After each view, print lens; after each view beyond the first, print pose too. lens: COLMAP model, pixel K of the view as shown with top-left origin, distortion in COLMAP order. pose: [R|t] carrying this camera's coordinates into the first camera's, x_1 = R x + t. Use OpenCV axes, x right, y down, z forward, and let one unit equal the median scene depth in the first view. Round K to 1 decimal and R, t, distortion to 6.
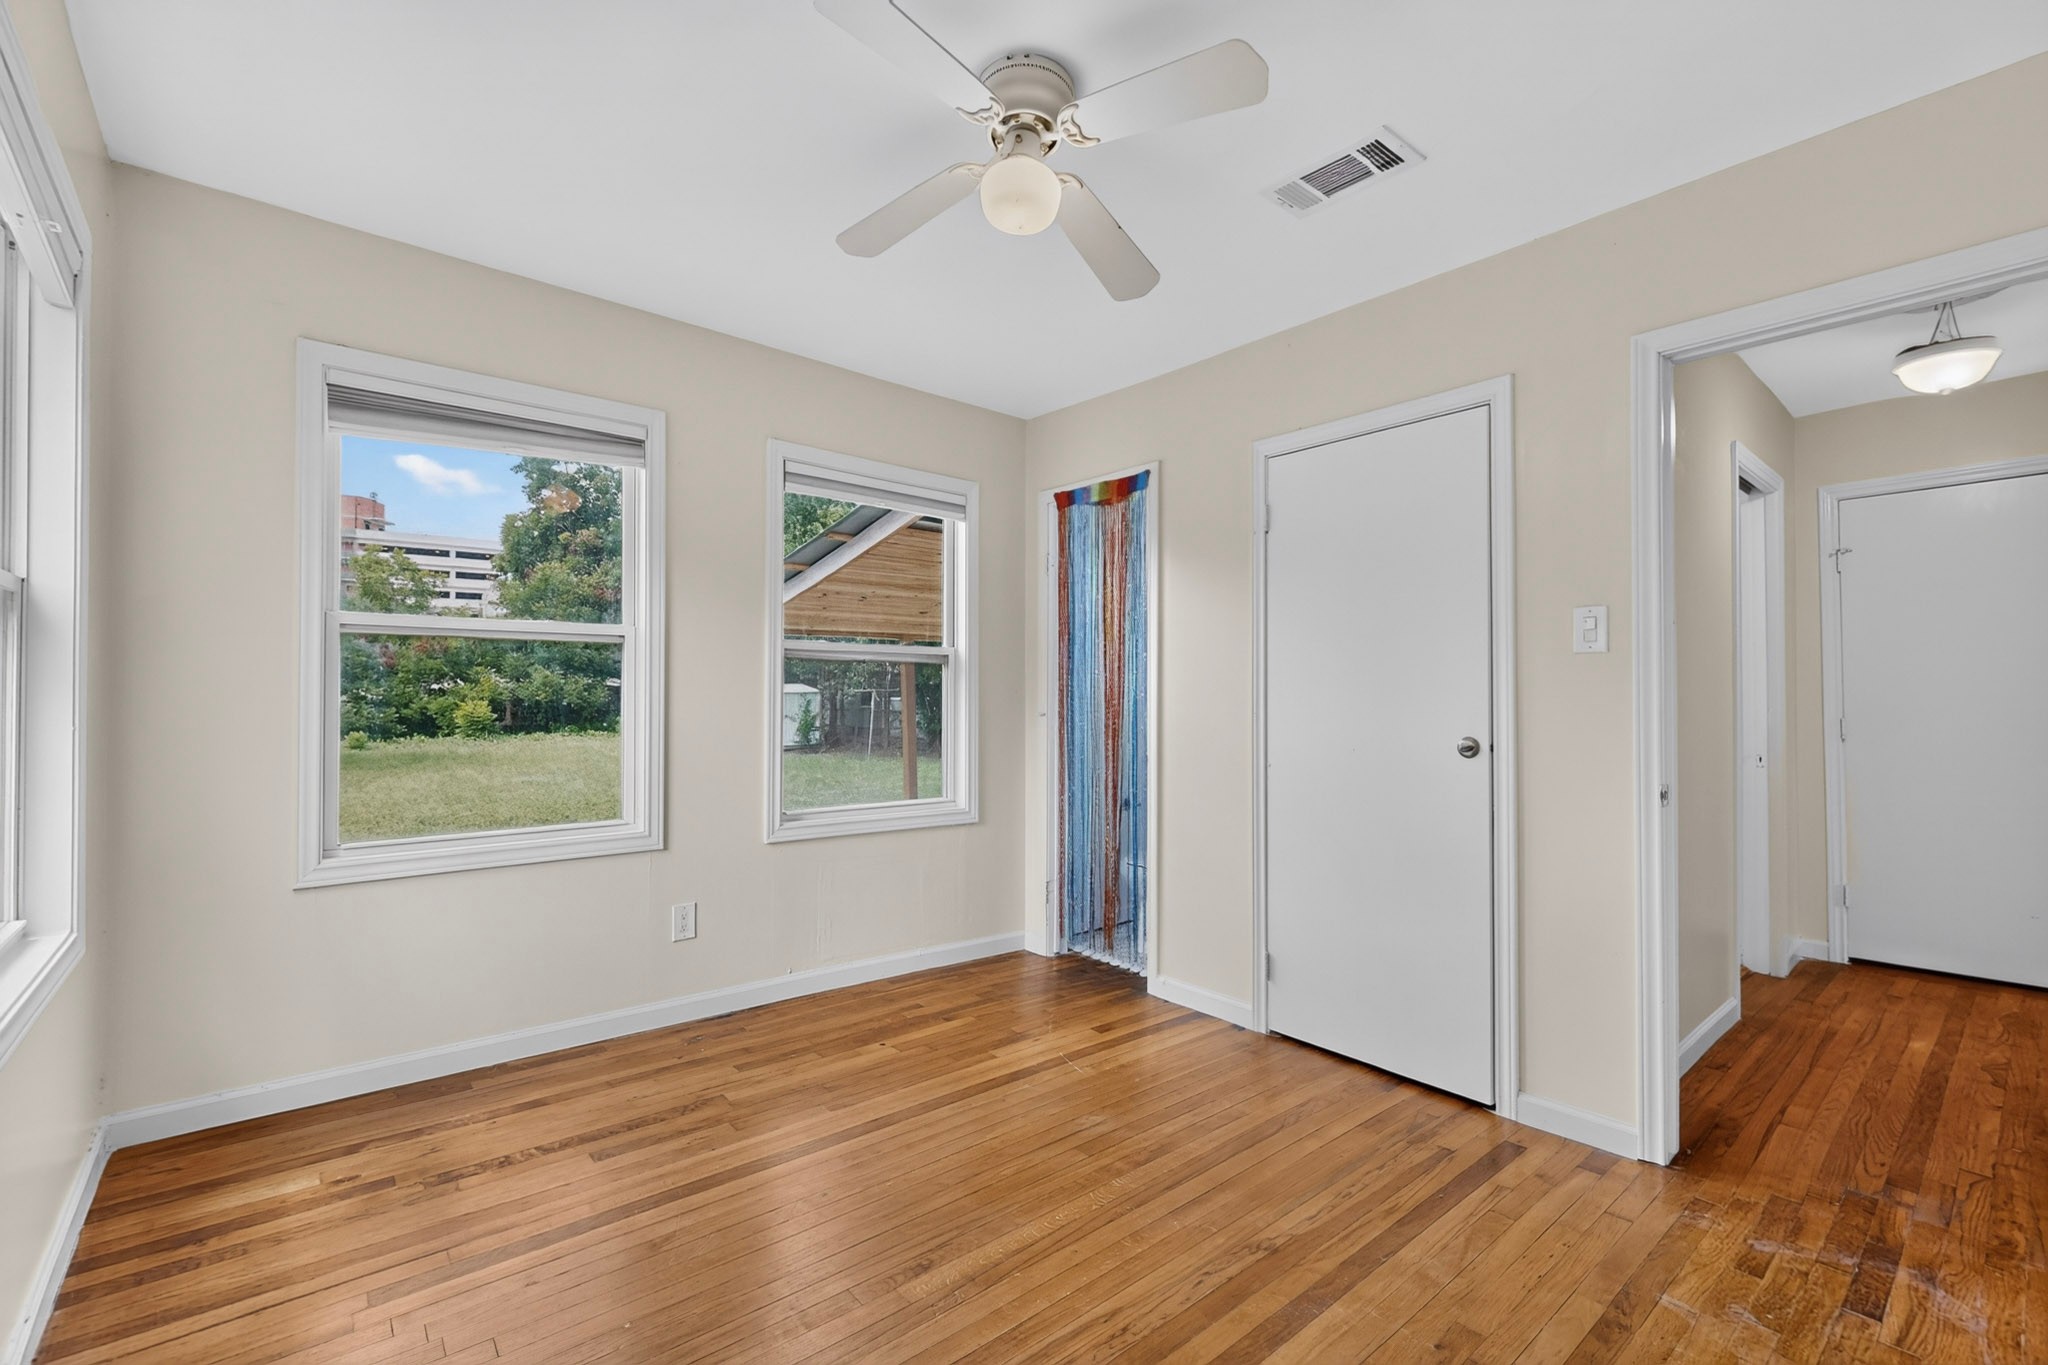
lens RADIAL K [[894.6, 0, 1023.1], [0, 894.6, 684.1], [0, 0, 1]] dist [0.000548, -0.000102]
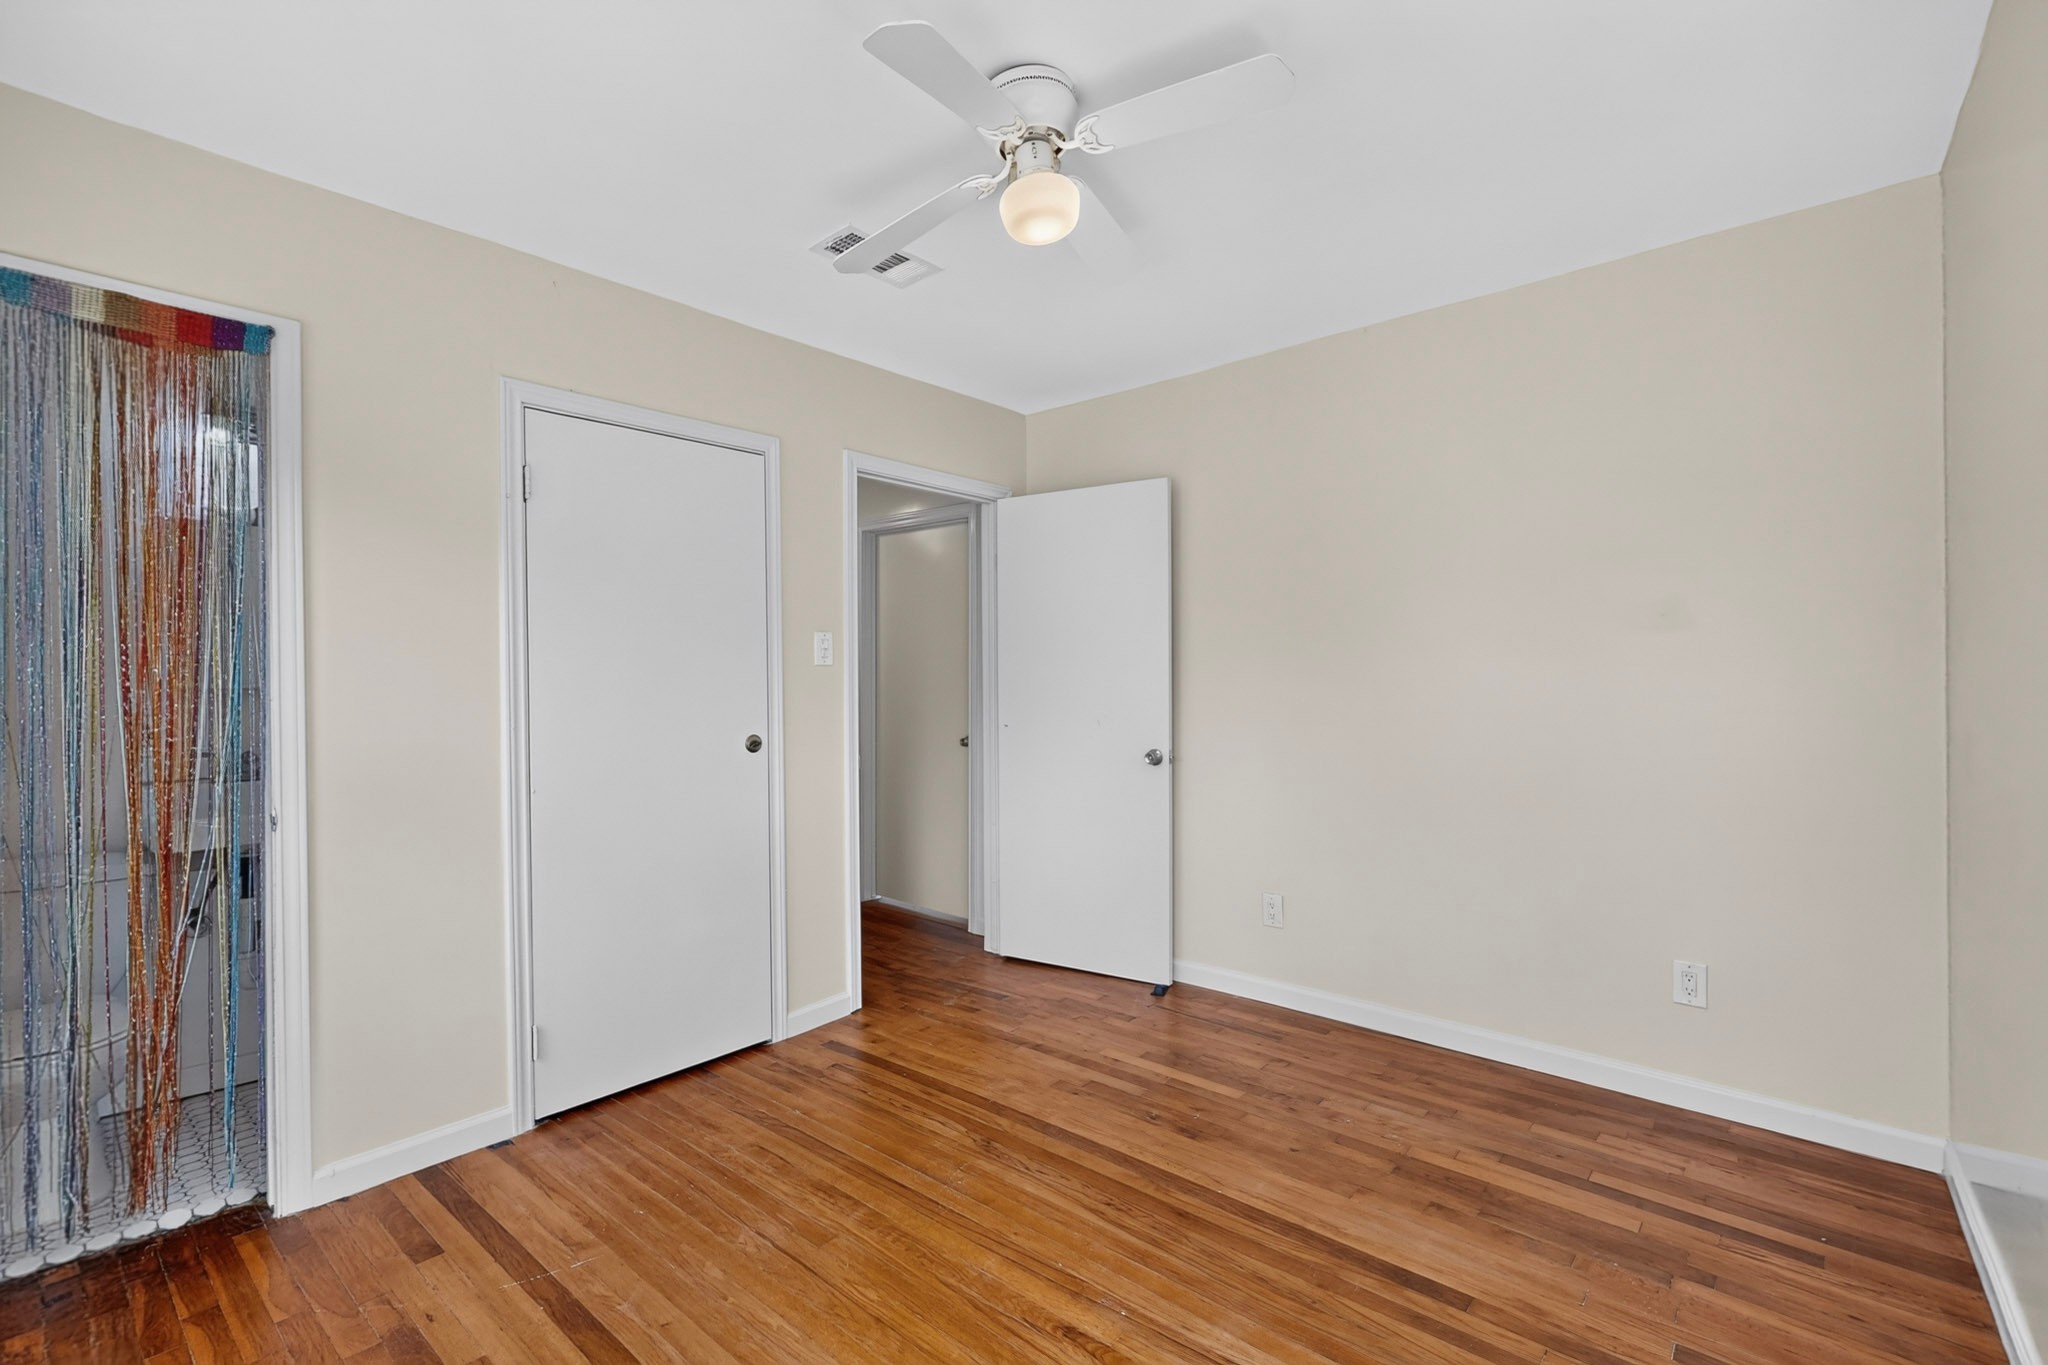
lens RADIAL K [[886.1, 0, 1029.5], [0, 886.1, 679.0], [0, 0, 1]] dist [-0.003156, -0.000300]
pose [[-0.152637, 0.006311, 0.988262, -0.662056], [0.002142, 0.999979, -0.006055, -0.004986], [-0.988280, 0.001193, -0.152647, 0.779631]]
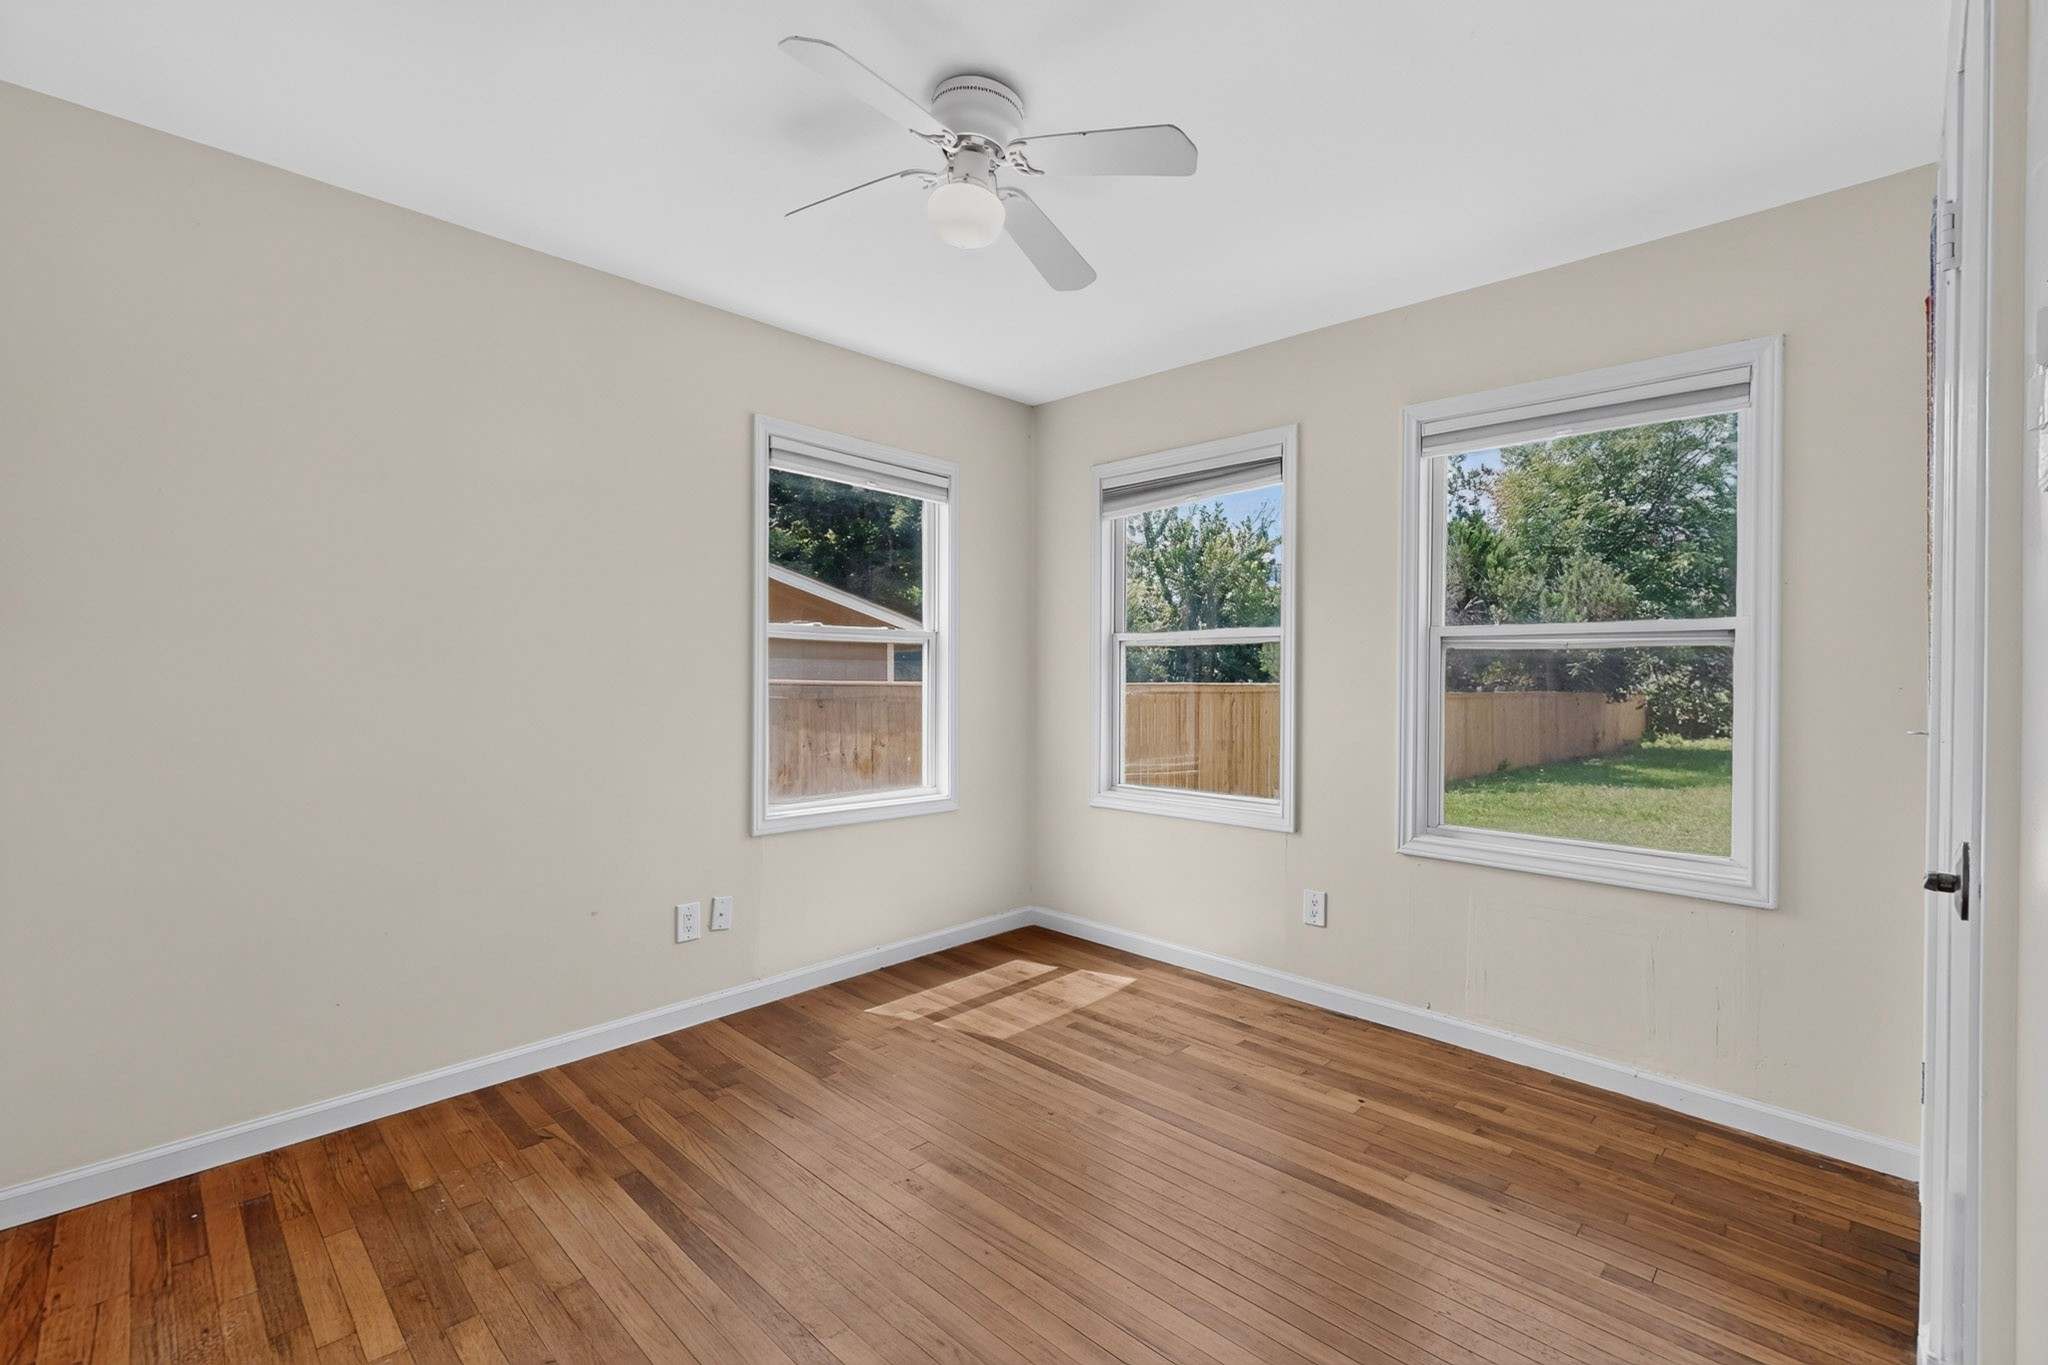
lens RADIAL K [[894.6, 0, 1023.1], [0, 894.6, 684.1], [0, 0, 1]] dist [0.000548, -0.000102]
pose [[0.091687, -0.003308, -0.995782, 0.707455], [0.000017, 0.999994, -0.003321, 0.011663], [0.995788, 0.000288, 0.091687, 0.648101]]
